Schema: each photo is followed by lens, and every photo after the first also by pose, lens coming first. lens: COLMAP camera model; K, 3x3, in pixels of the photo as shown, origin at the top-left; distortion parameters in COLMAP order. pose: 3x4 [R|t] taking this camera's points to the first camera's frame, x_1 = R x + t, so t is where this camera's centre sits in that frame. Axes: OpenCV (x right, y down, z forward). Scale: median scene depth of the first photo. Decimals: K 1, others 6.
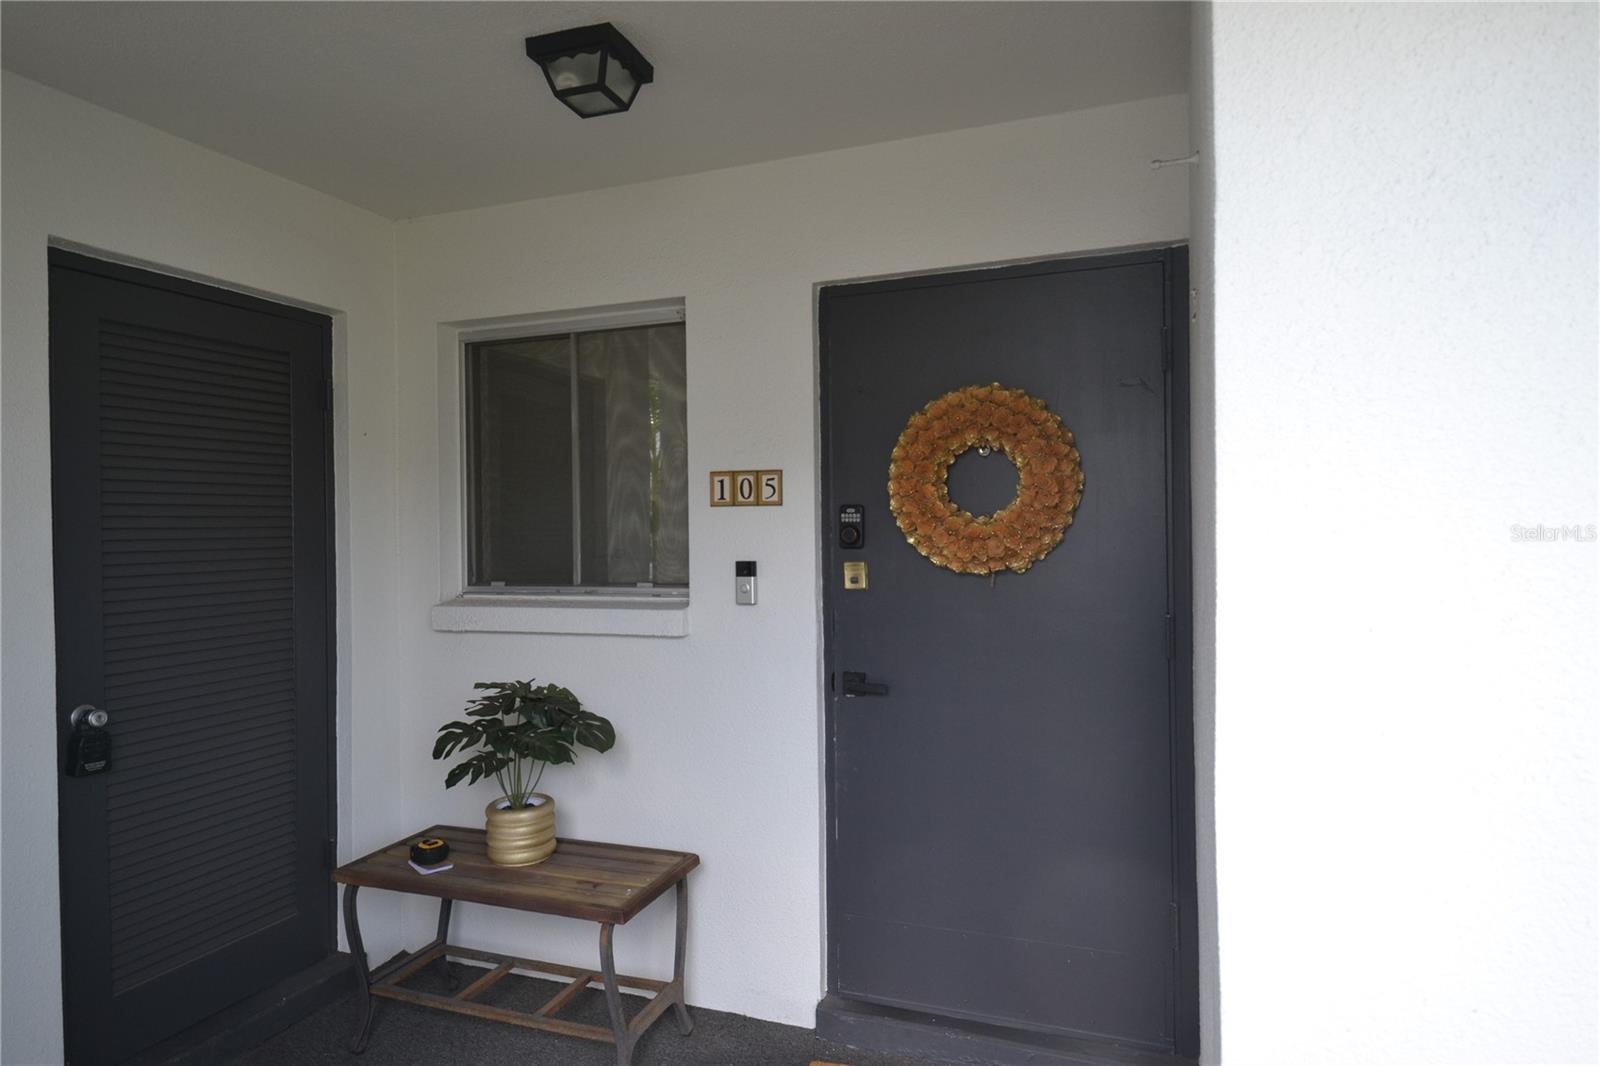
lens RADIAL K [[964.7, 0, 793.9], [0, 964.7, 532.6], [0, 0, 1]] dist [0.048327, -0.062239]
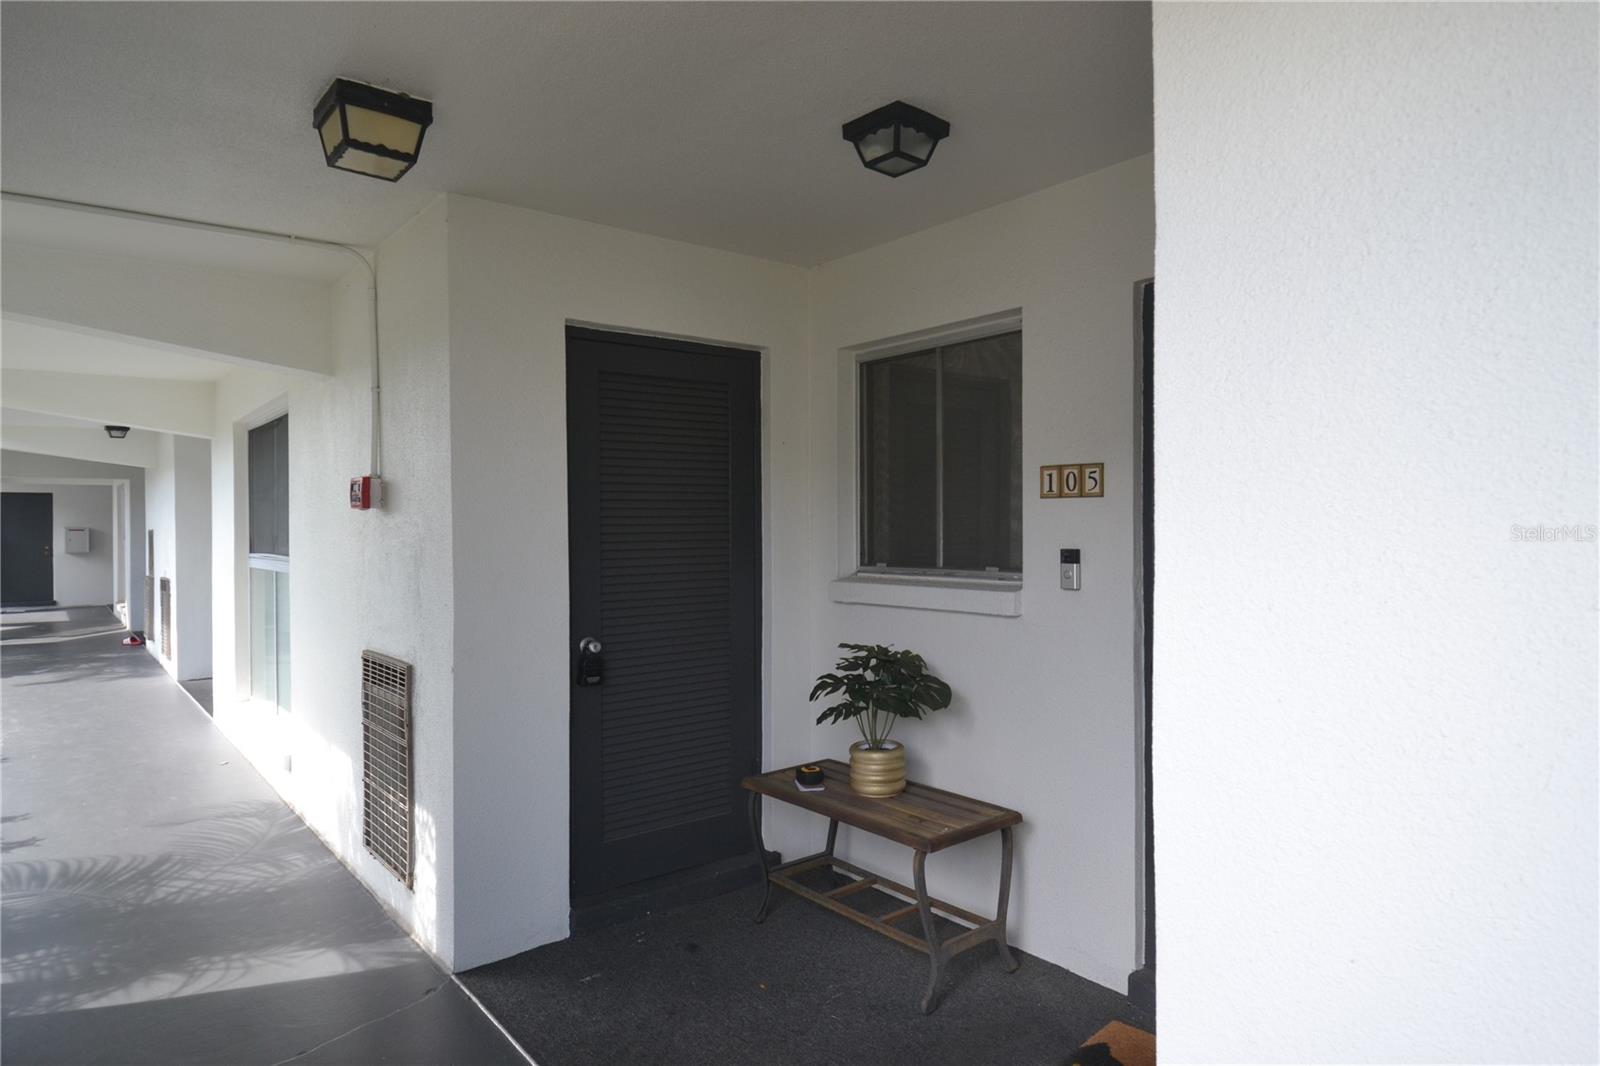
lens RADIAL K [[964.7, 0, 793.9], [0, 964.7, 532.6], [0, 0, 1]] dist [0.048327, -0.062239]
pose [[0.863499, 0.011361, -0.504223, 0.233882], [-0.006693, 0.999916, 0.011066, 0.001547], [0.504306, -0.006181, 0.863503, -0.085627]]
